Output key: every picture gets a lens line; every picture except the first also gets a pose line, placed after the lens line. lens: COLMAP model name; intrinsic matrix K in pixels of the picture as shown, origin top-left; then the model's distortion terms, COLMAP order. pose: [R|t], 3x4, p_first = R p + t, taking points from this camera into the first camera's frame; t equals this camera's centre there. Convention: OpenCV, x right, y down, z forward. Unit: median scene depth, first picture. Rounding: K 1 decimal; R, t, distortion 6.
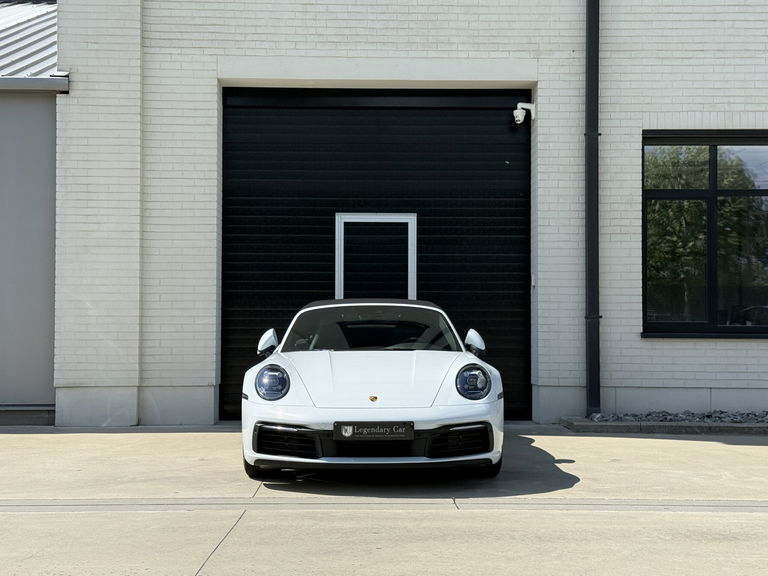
lens RADIAL K [[1225.7, 0, 384.1], [0, 1225.7, 284.6], [0, 0, 1]] dist [0.157772, 0.000000]
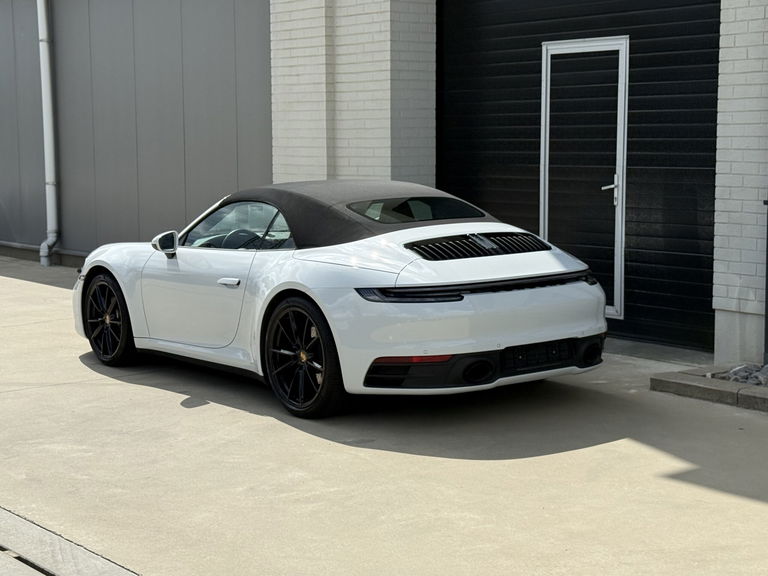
lens RADIAL K [[1419.9, 0, 373.0], [0, 1419.9, 283.3], [0, 0, 1]] dist [0.161116, 0.000000]
pose [[0.598477, 0.078809, -0.797254, 0.598552], [0.034566, 0.991683, 0.123976, -0.026704], [0.800394, -0.101755, 0.590776, 0.430426]]
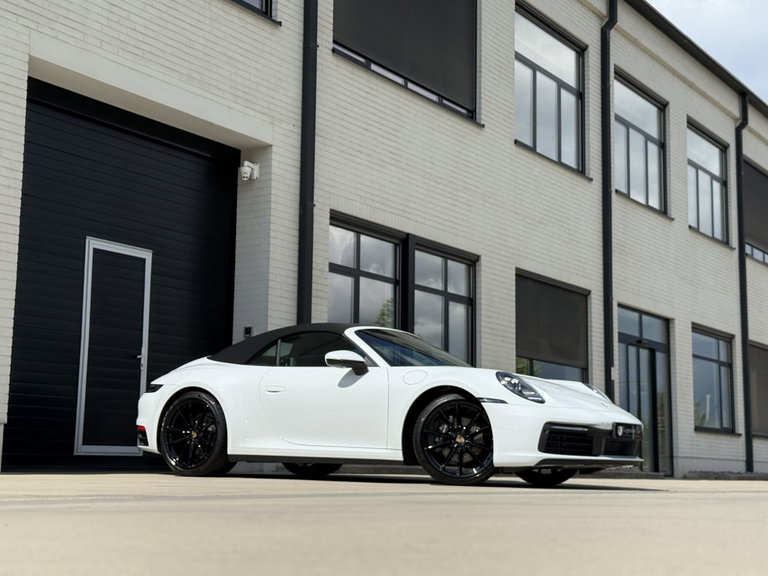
lens RADIAL K [[1225.7, 0, 387.5], [0, 1225.7, 280.9], [0, 0, 1]] dist [0.157772, 0.000000]
pose [[0.566335, 0.132174, 0.813508, -0.664481], [-0.039880, 0.990295, -0.133135, 0.087384], [-0.823210, 0.042957, 0.566110, 0.327692]]
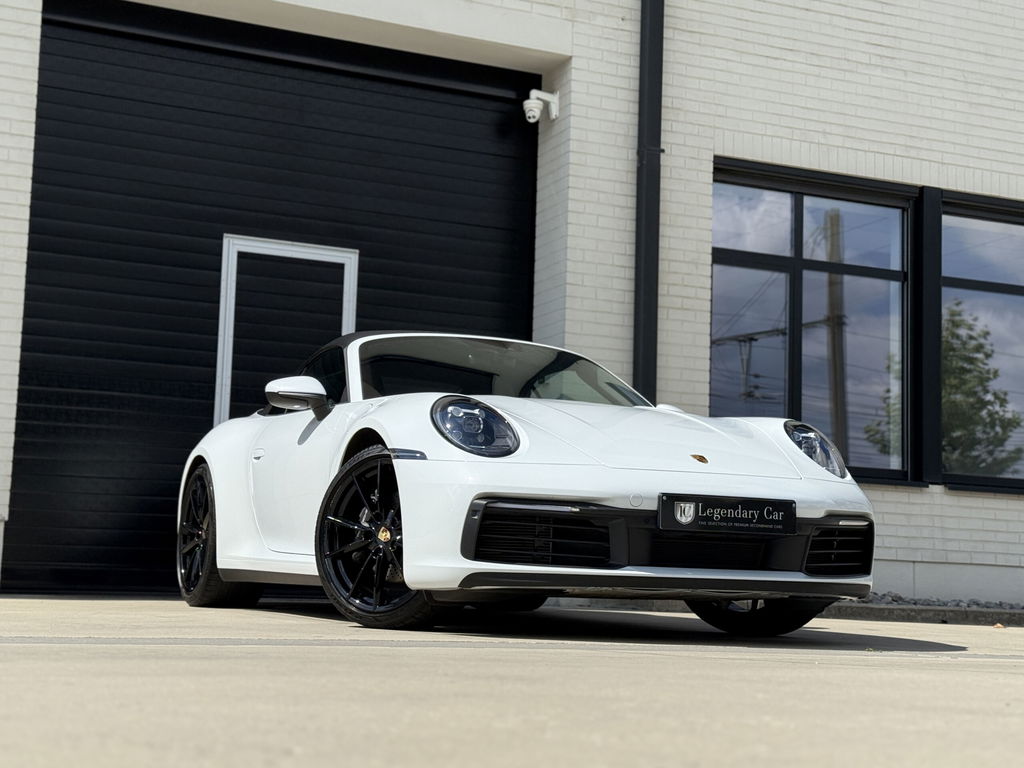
lens RADIAL K [[1634.3, 0, 508.5], [0, 1634.3, 388.2], [0, 0, 1]] dist [0.157772, 0.000000]
pose [[0.918384, 0.072993, 0.388899, -0.218880], [-0.039931, 0.994917, -0.092440, 0.081919], [-0.393670, 0.069367, 0.916631, 0.258419]]
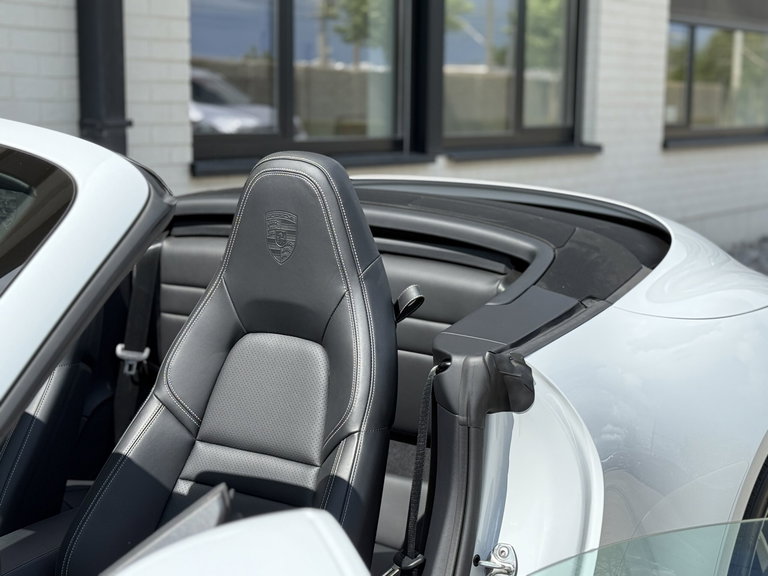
lens RADIAL K [[1346.9, 0, 383.4], [0, 1346.9, 287.7], [0, 0, 1]] dist [0.157009, 0.000000]
pose [[0.573421, -0.110558, 0.811767, -0.096501], [-0.036875, 0.986365, 0.160385, 0.007916], [-0.818431, -0.121902, 0.561526, 0.712811]]
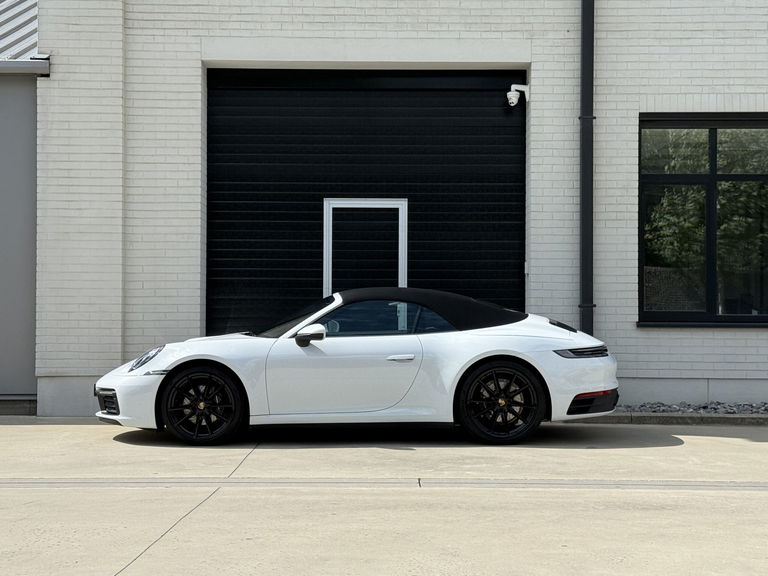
lens RADIAL K [[1419.9, 0, 384.3], [0, 1419.9, 287.8], [0, 0, 1]] dist [0.161116, 0.000000]
pose [[0.999857, 0.000805, -0.016918, 0.028309], [-0.000567, 0.999900, 0.014106, -0.003572], [0.016928, -0.014095, 0.999757, -0.126054]]
